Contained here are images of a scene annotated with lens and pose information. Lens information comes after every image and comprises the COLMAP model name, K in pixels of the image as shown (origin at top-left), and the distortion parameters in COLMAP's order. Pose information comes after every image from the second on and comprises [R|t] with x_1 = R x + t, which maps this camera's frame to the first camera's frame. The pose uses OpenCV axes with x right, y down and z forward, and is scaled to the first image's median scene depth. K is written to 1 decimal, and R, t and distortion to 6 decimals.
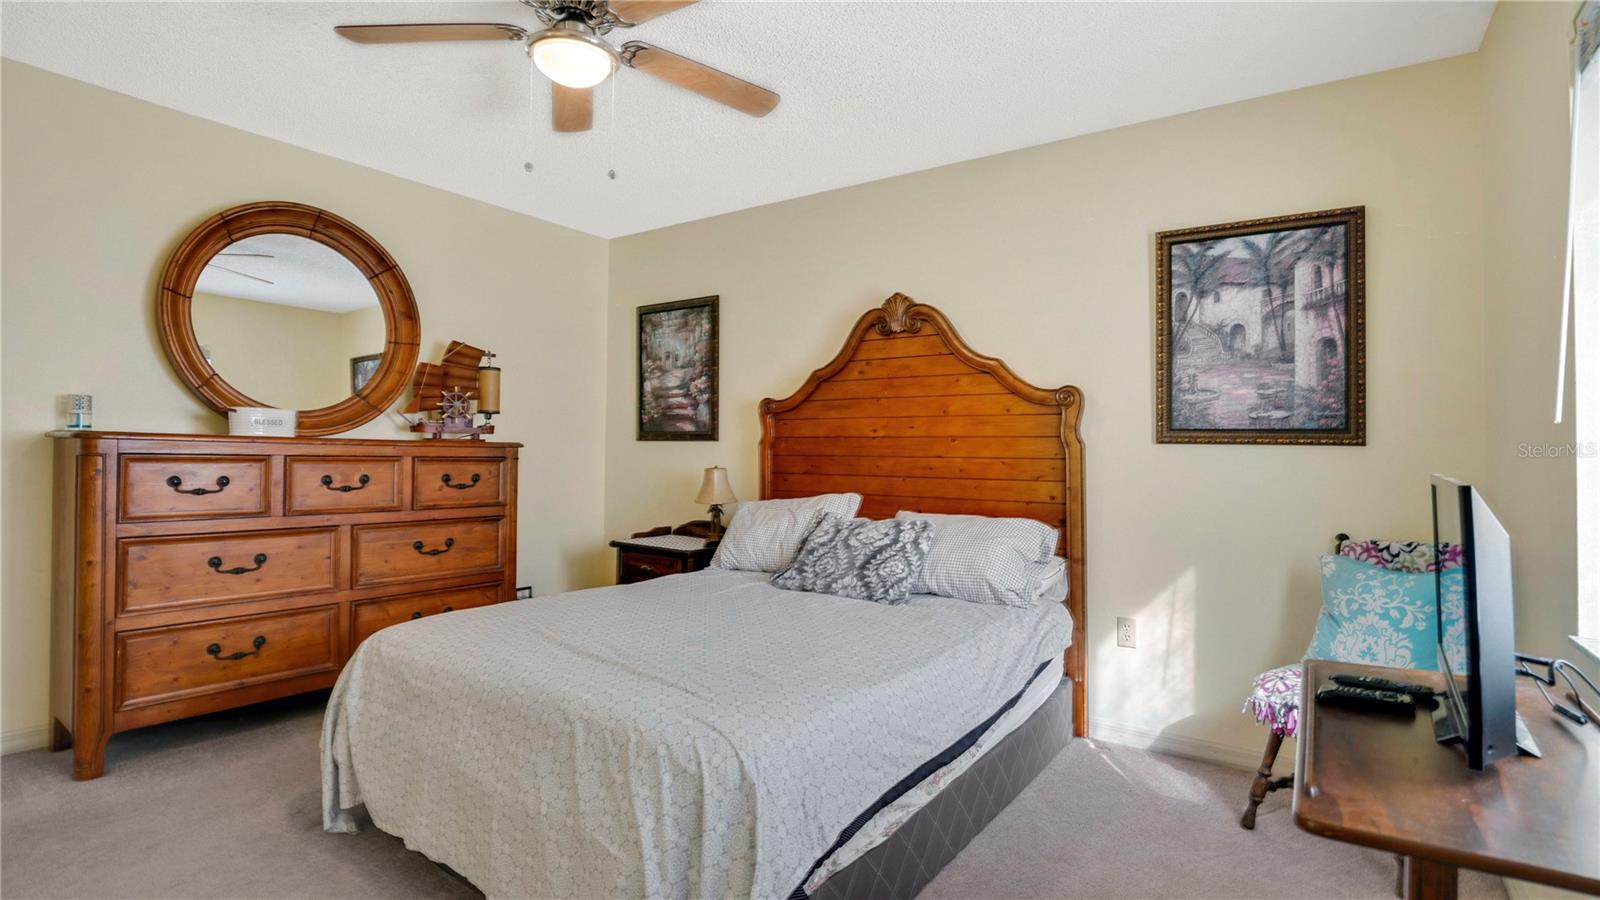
lens RADIAL K [[745.1, 0, 800.8], [0, 745.1, 437.2], [0, 0, 1]] dist [-0.004450, -0.000067]
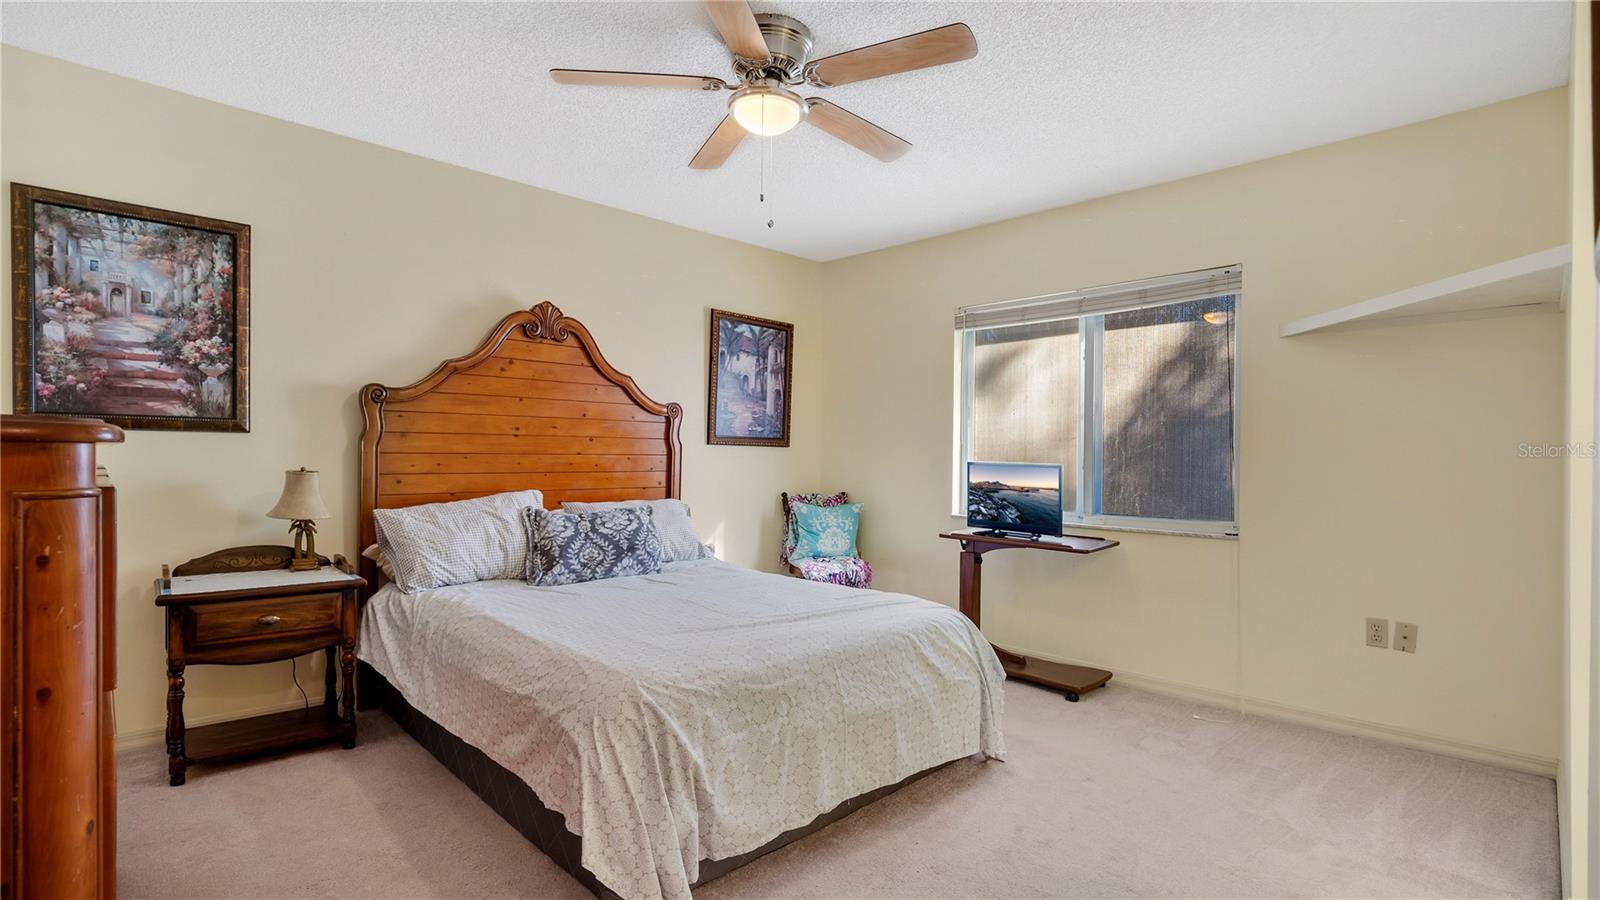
lens RADIAL K [[745.1, 0, 798.2], [0, 745.1, 460.3], [0, 0, 1]] dist [-0.004450, -0.000067]
pose [[0.201330, -0.021372, 0.979290, -0.888647], [-0.034134, 0.999002, 0.028819, -0.008806], [-0.978928, -0.039229, 0.200400, 0.441898]]
